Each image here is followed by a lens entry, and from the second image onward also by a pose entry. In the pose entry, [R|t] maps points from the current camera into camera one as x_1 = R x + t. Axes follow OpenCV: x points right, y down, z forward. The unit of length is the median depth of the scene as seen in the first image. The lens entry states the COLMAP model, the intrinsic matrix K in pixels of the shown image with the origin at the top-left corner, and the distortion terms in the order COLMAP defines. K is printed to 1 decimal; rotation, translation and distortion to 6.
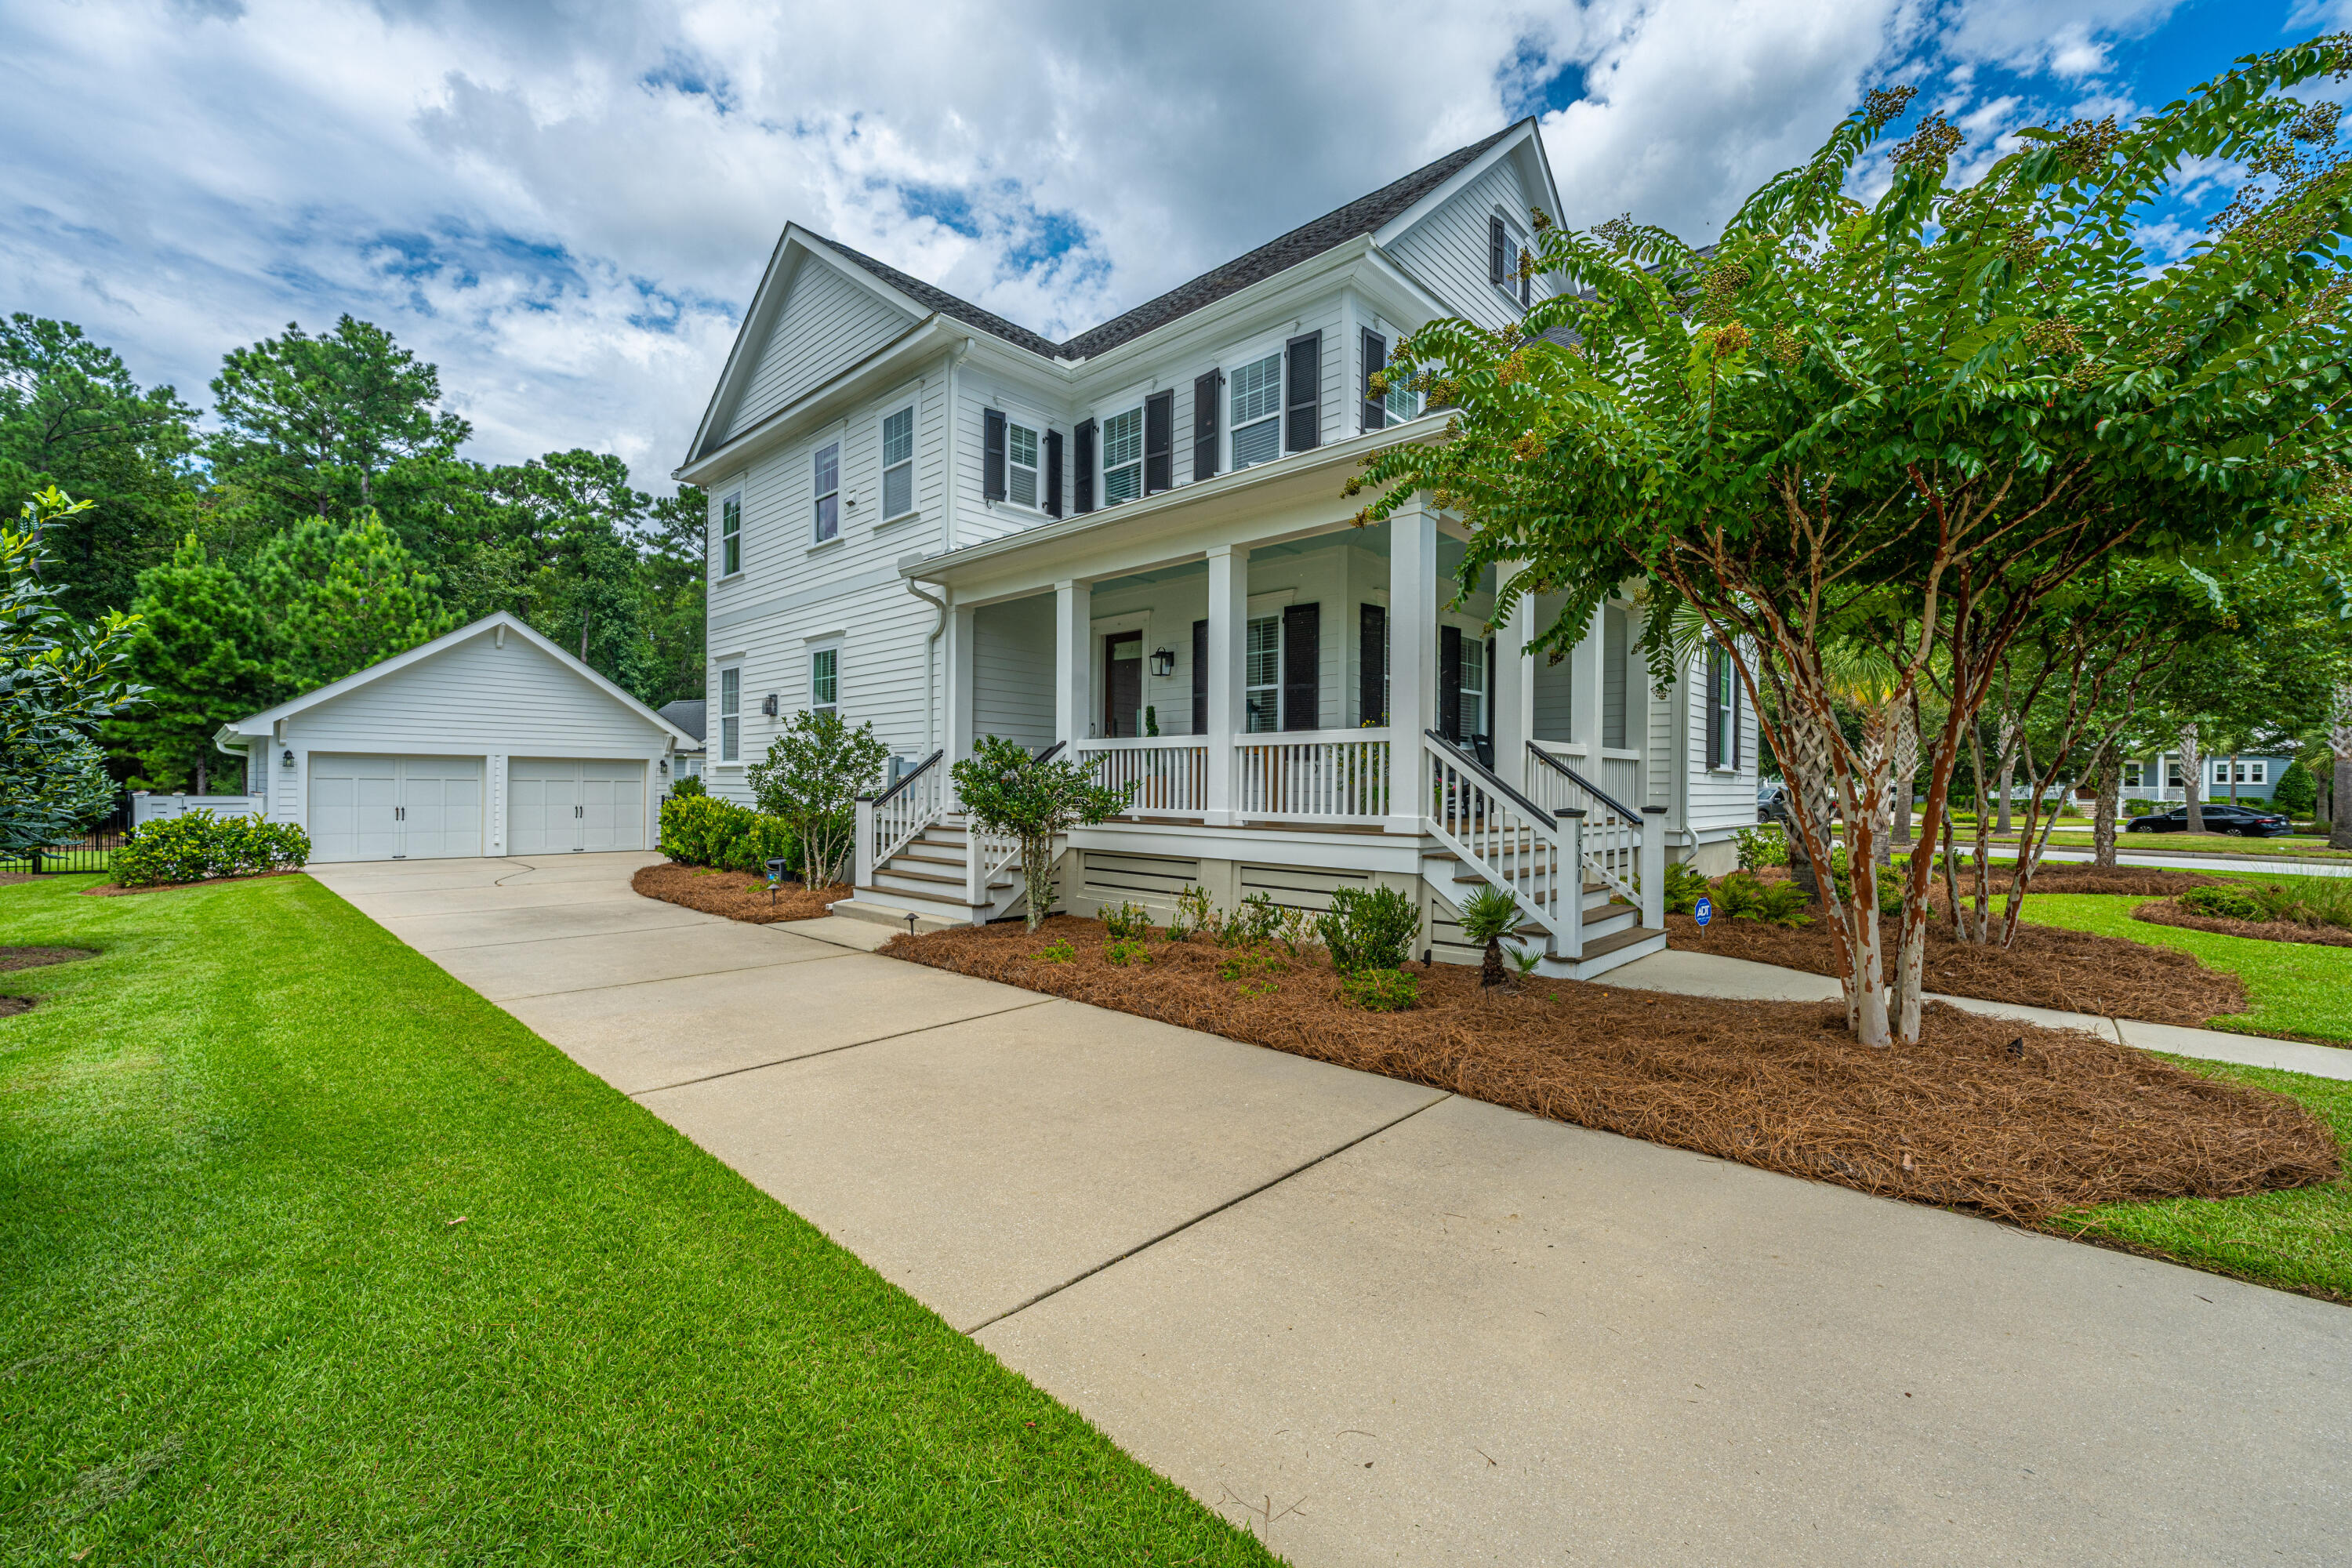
lens RADIAL K [[948.5, 0, 1160.9], [0, 948.5, 784.8], [0, 0, 1]] dist [-0.000851, -0.000280]
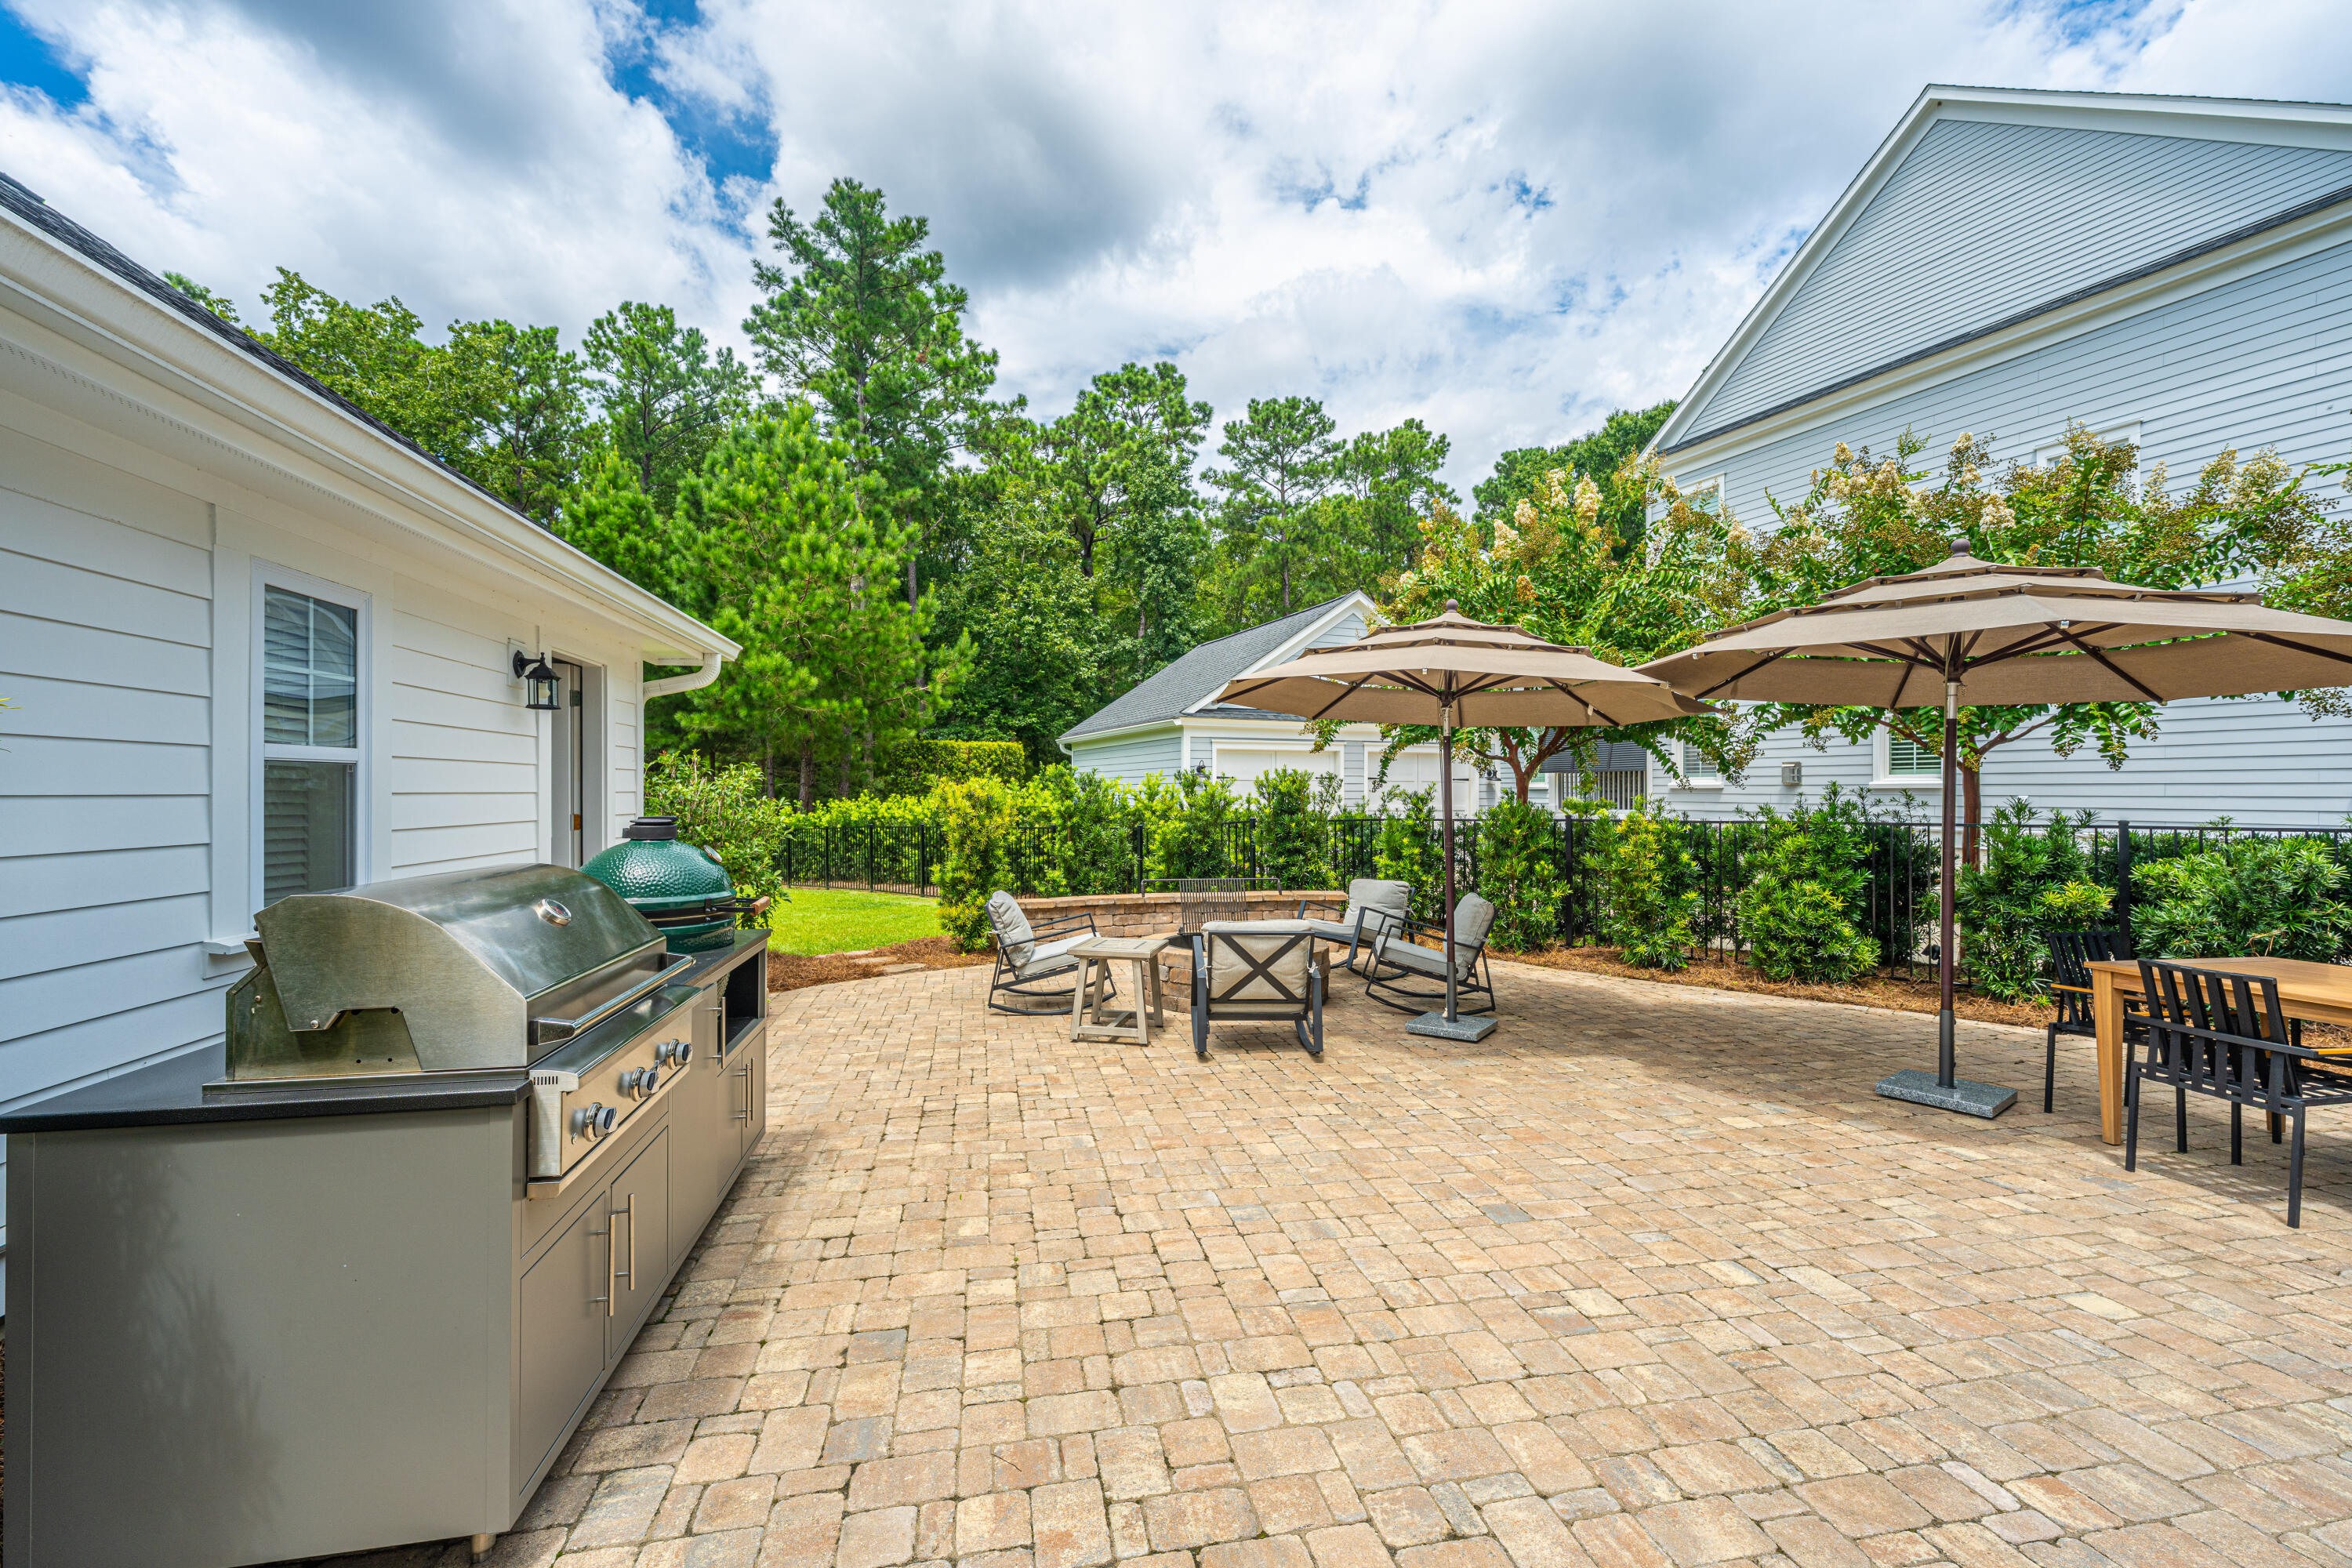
lens RADIAL K [[948.5, 0, 1179.3], [0, 948.5, 777.9], [0, 0, 1]] dist [-0.000851, -0.000280]
pose [[0.830865, -0.010854, -0.556368, -0.245390], [0.002595, 0.999874, -0.015630, 0.003148], [0.556468, 0.011543, 0.830789, 0.624034]]
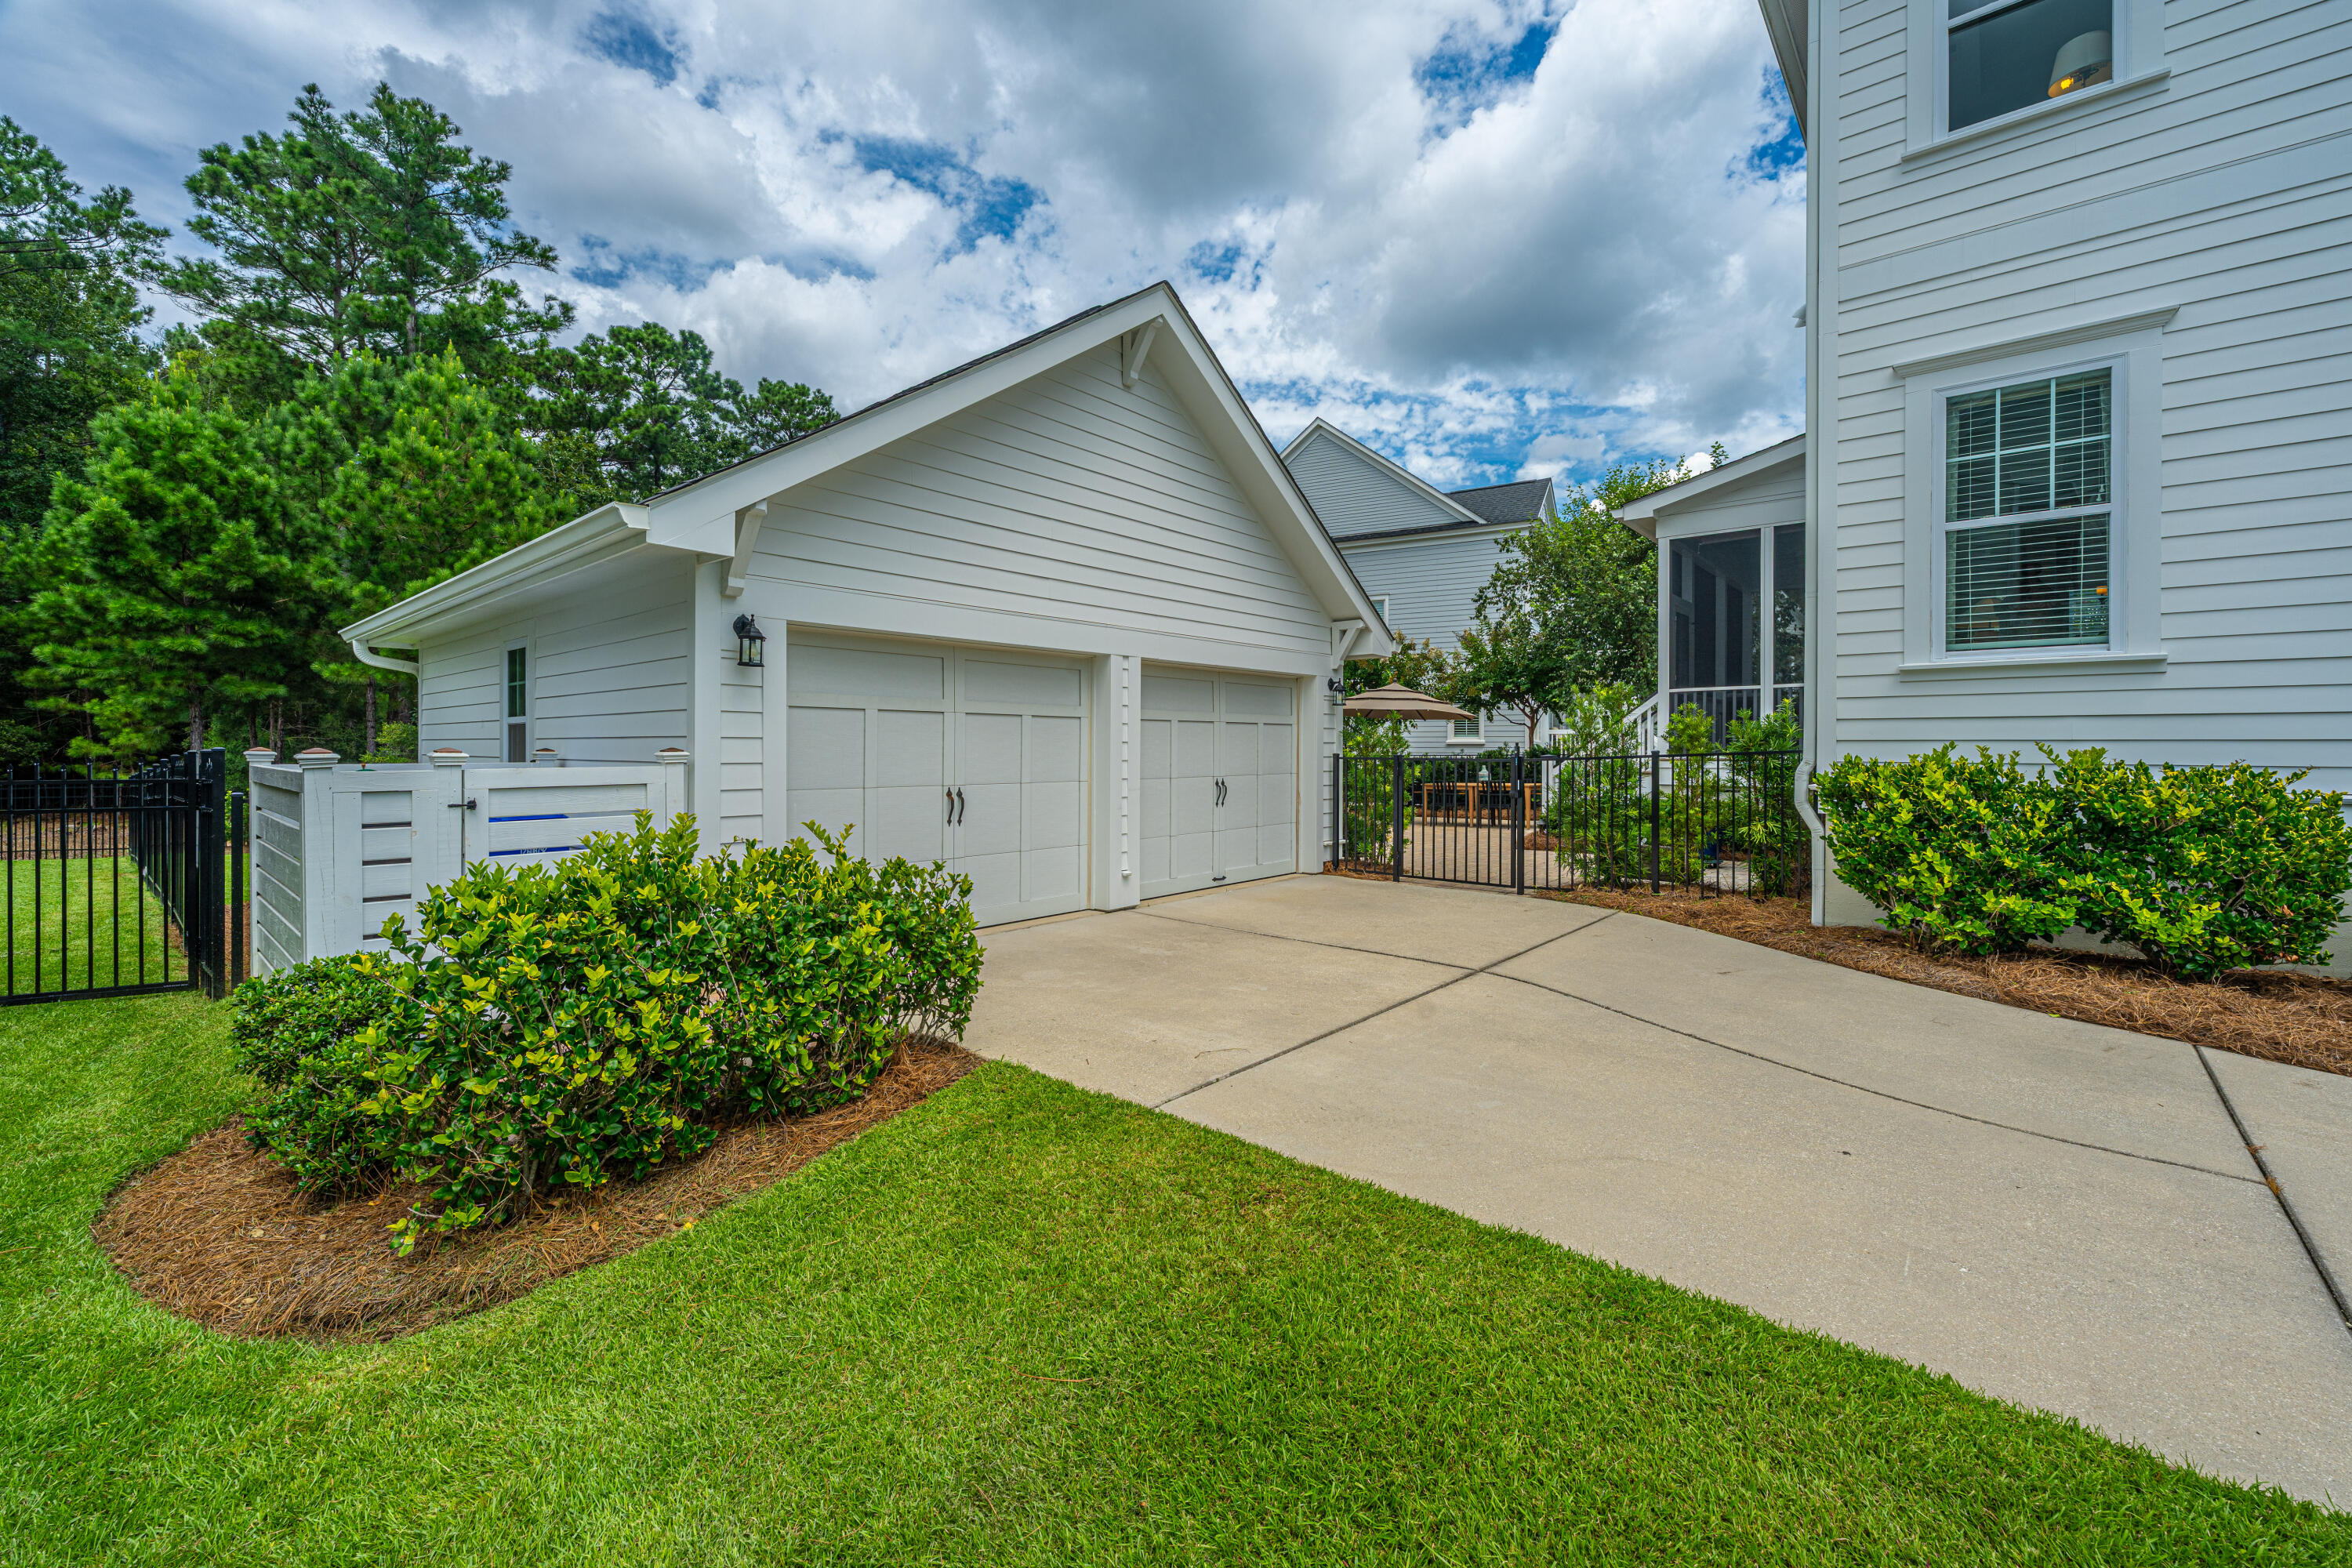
lens RADIAL K [[948.5, 0, 1162.7], [0, 948.5, 749.1], [0, 0, 1]] dist [-0.000851, -0.000280]
pose [[0.999072, -0.007695, 0.042386, -0.374945], [0.007582, 0.999967, 0.002825, 0.004152], [-0.042407, -0.002501, 0.999097, 0.319282]]
